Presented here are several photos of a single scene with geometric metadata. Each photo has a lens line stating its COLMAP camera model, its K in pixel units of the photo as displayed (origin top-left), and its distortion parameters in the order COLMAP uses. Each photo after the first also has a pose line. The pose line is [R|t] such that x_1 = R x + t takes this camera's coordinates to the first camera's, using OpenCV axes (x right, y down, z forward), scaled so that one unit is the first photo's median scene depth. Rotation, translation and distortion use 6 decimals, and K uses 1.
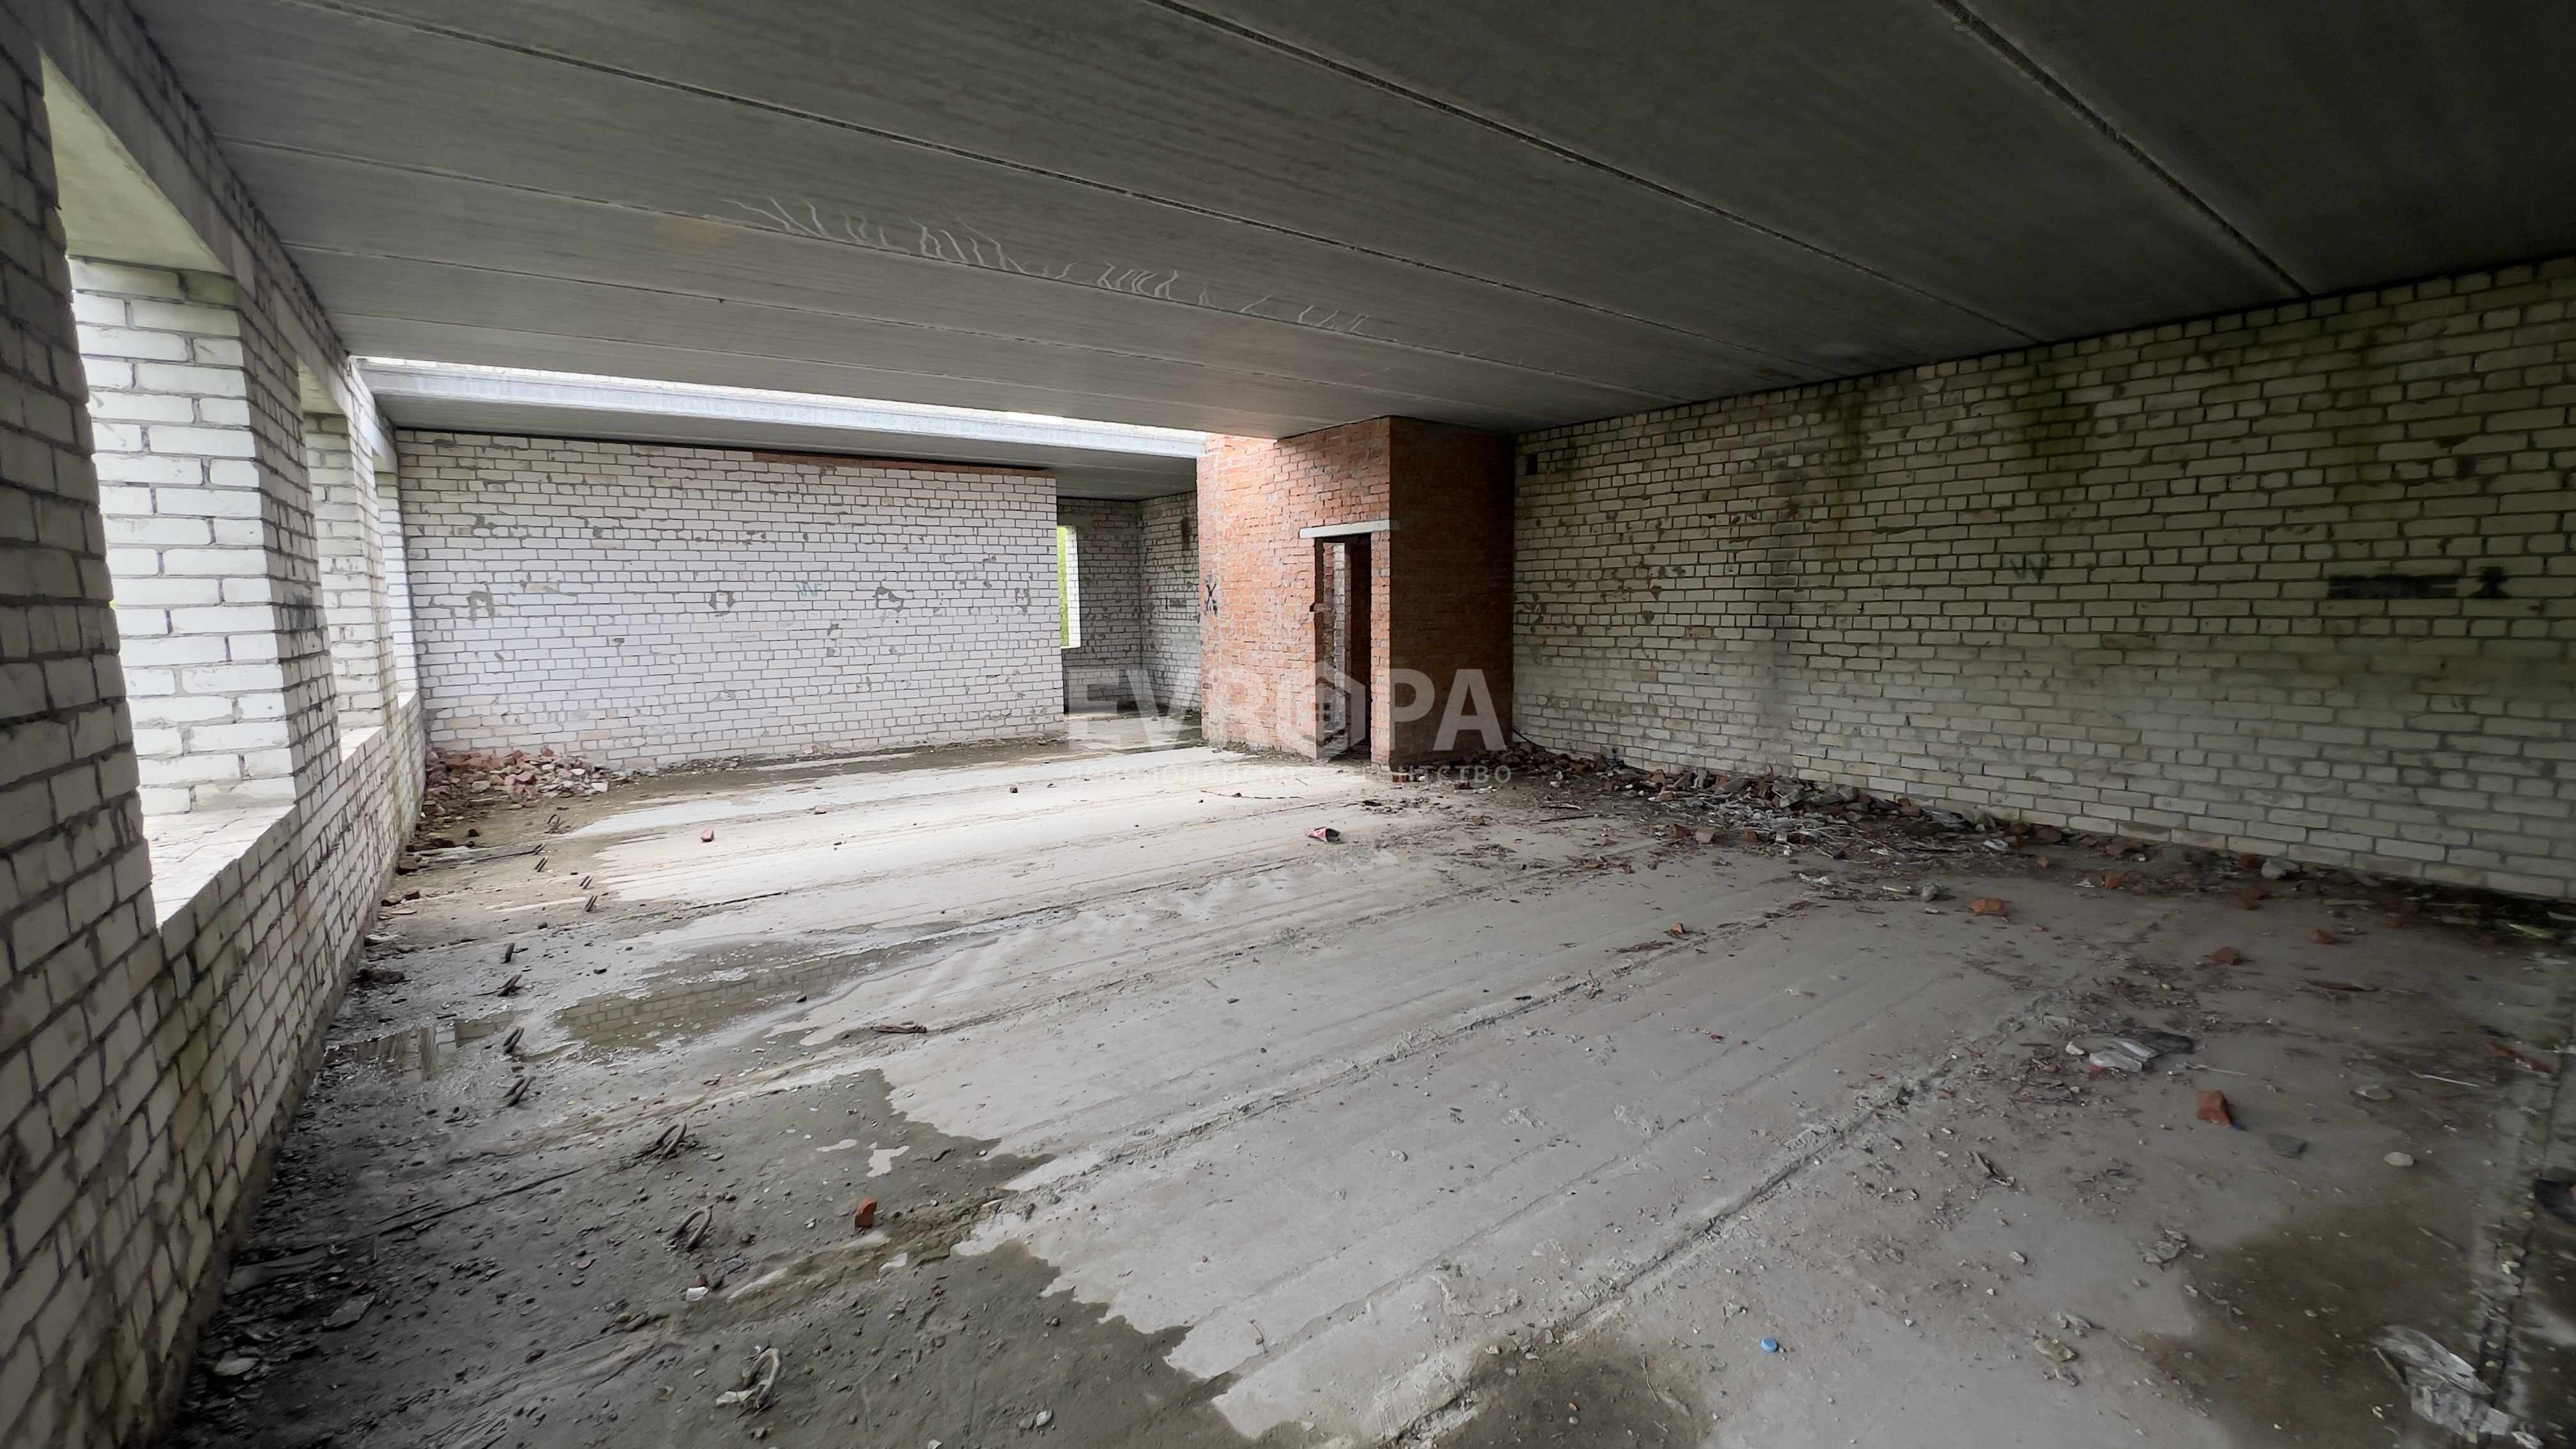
lens RADIAL K [[1028.4, 0, 1275.4], [0, 1028.4, 724.7], [0, 0, 1]] dist [-0.000775, 0.000162]
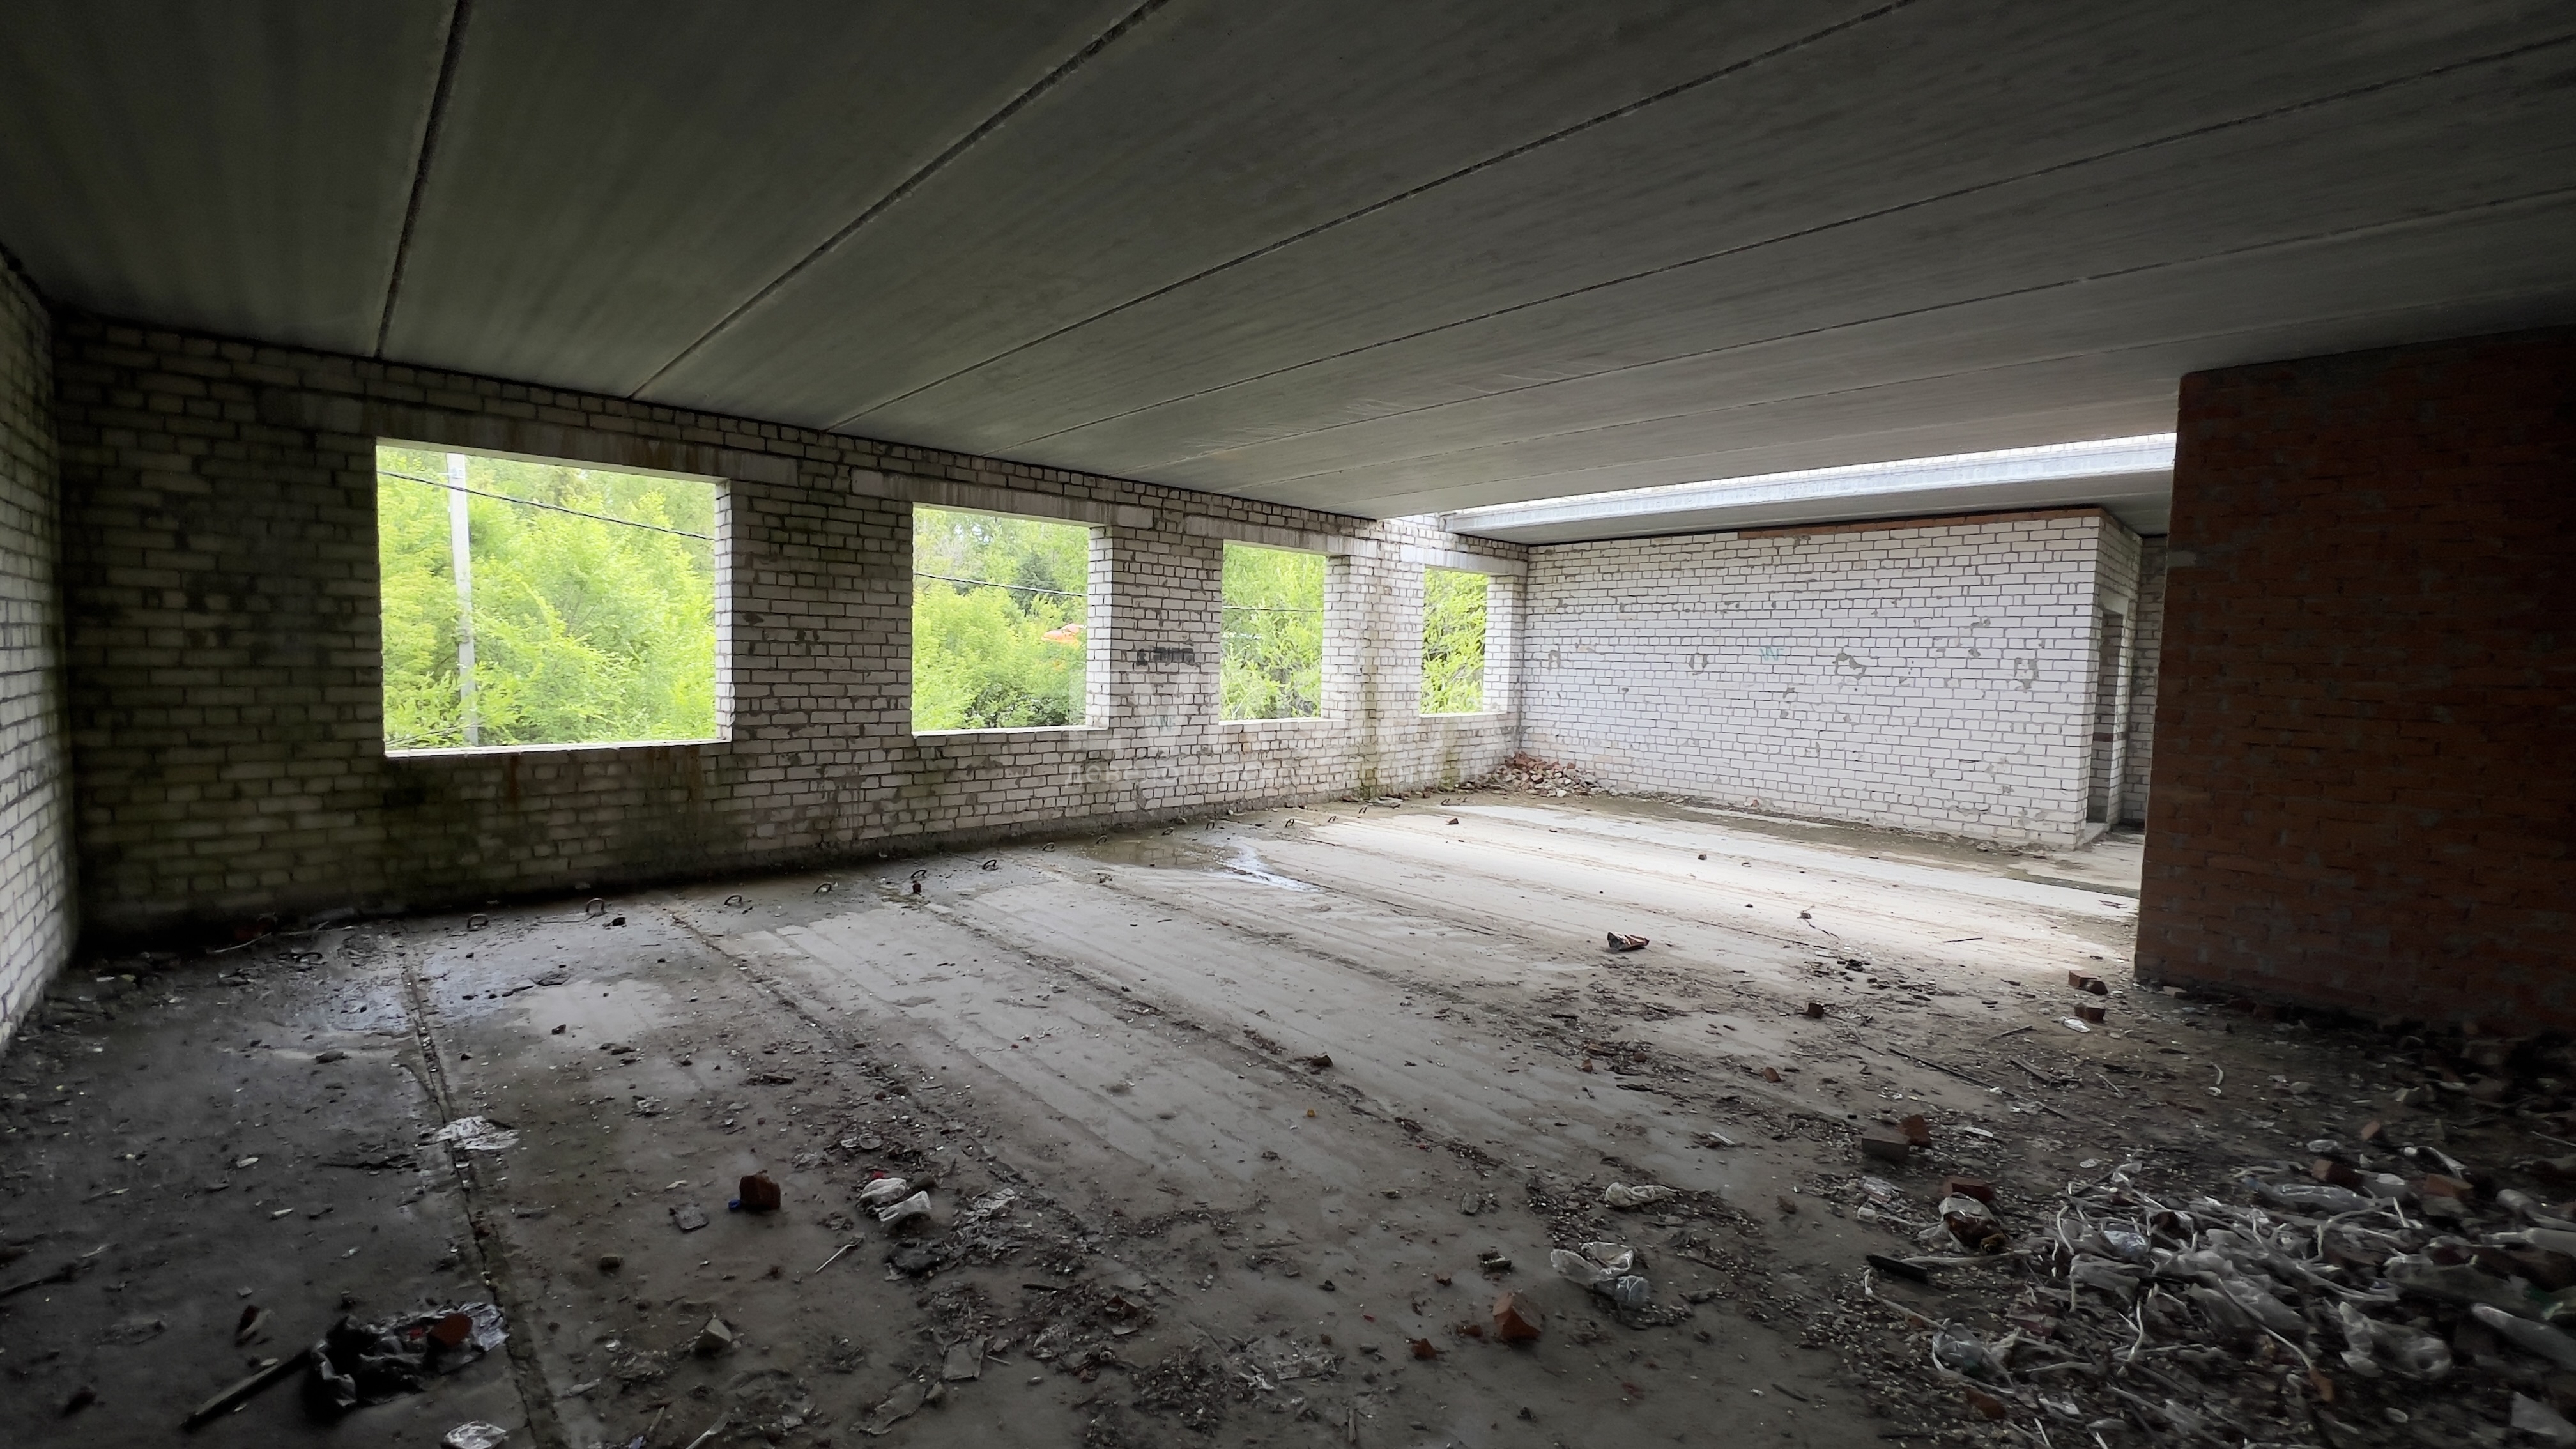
lens RADIAL K [[1028.4, 0, 1280.9], [0, 1028.4, 721.3], [0, 0, 1]] dist [-0.000775, 0.000162]
pose [[0.117723, 0.081824, -0.989670, 0.661101], [-0.147491, 0.986987, 0.064058, -0.068112], [0.982032, 0.138426, 0.128259, 0.454823]]
